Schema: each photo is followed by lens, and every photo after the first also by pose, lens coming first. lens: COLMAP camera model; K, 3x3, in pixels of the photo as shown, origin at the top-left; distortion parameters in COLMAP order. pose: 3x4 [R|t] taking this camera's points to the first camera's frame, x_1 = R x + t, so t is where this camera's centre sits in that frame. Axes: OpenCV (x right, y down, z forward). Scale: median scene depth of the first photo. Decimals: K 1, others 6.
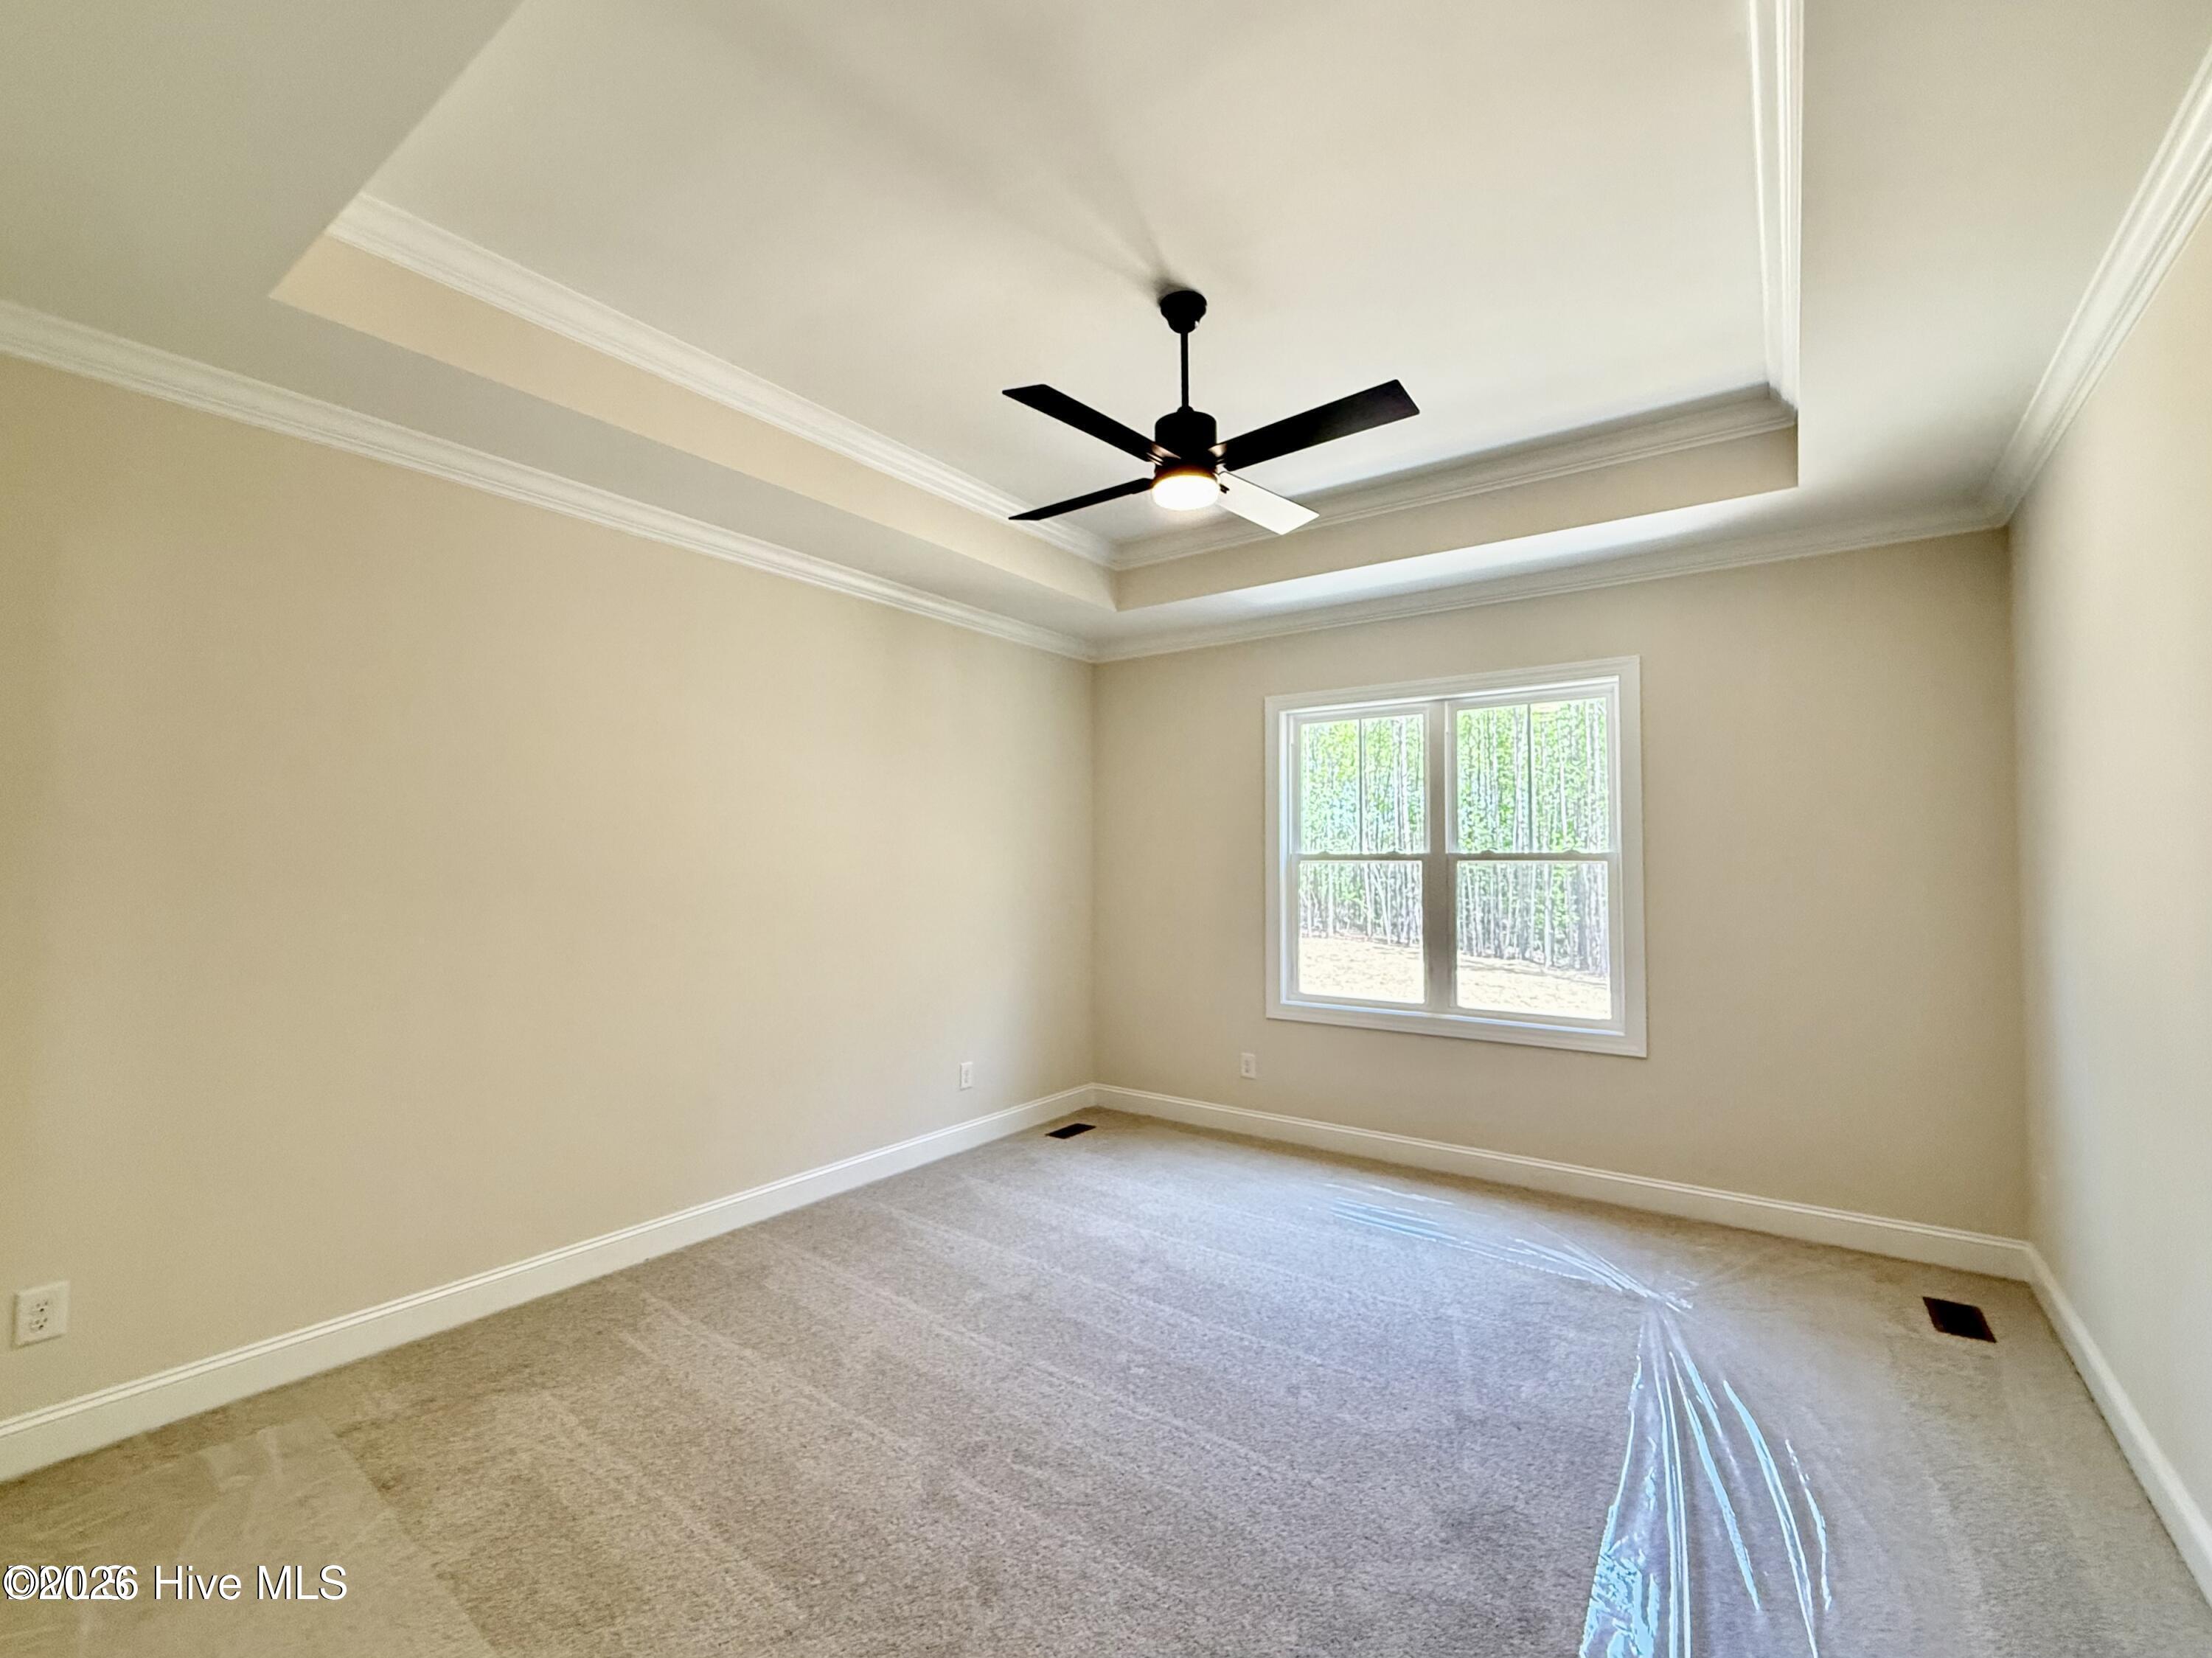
lens RADIAL K [[880.7, 0, 1099.1], [0, 880.7, 830.1], [0, 0, 1]] dist [-0.001241, 0.000286]
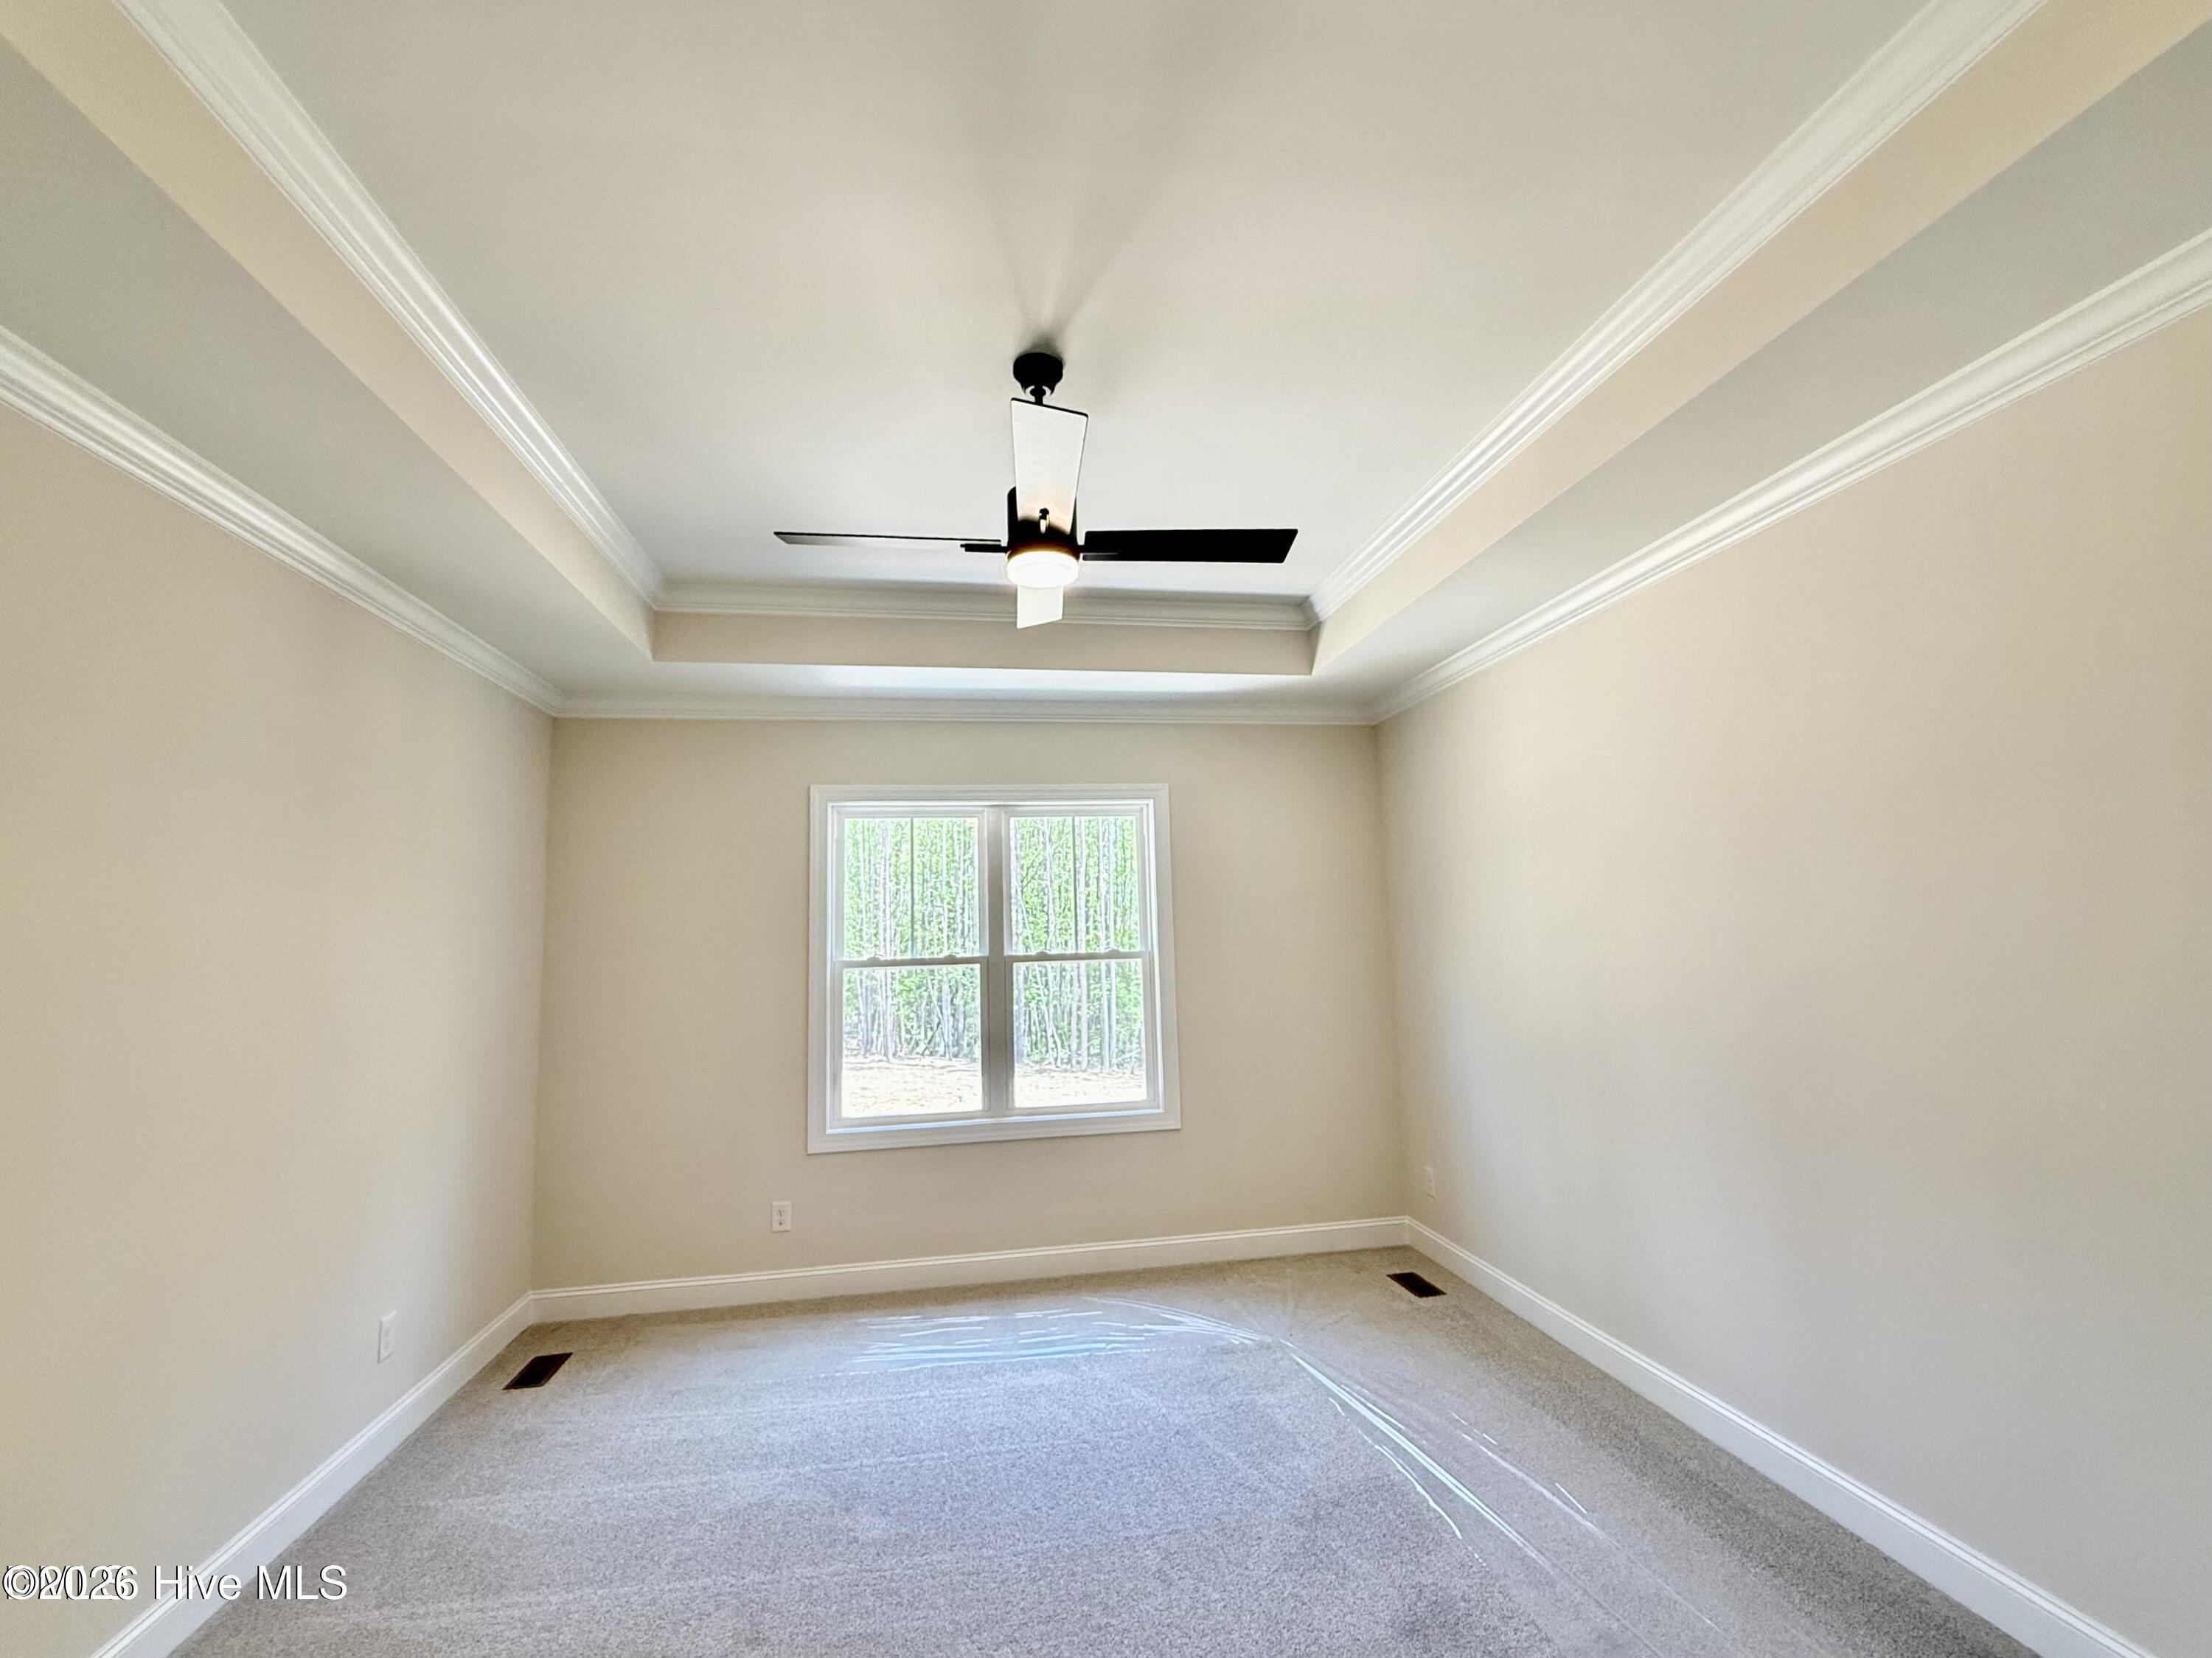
lens RADIAL K [[892.9, 0, 1117.7], [0, 892.9, 842.0], [0, 0, 1]] dist [-0.000618, 0.000228]
pose [[0.729766, 0.053206, 0.681624, -0.227682], [0.008080, 0.996227, -0.086413, -0.014634], [-0.683650, 0.068569, 0.726582, 0.154713]]
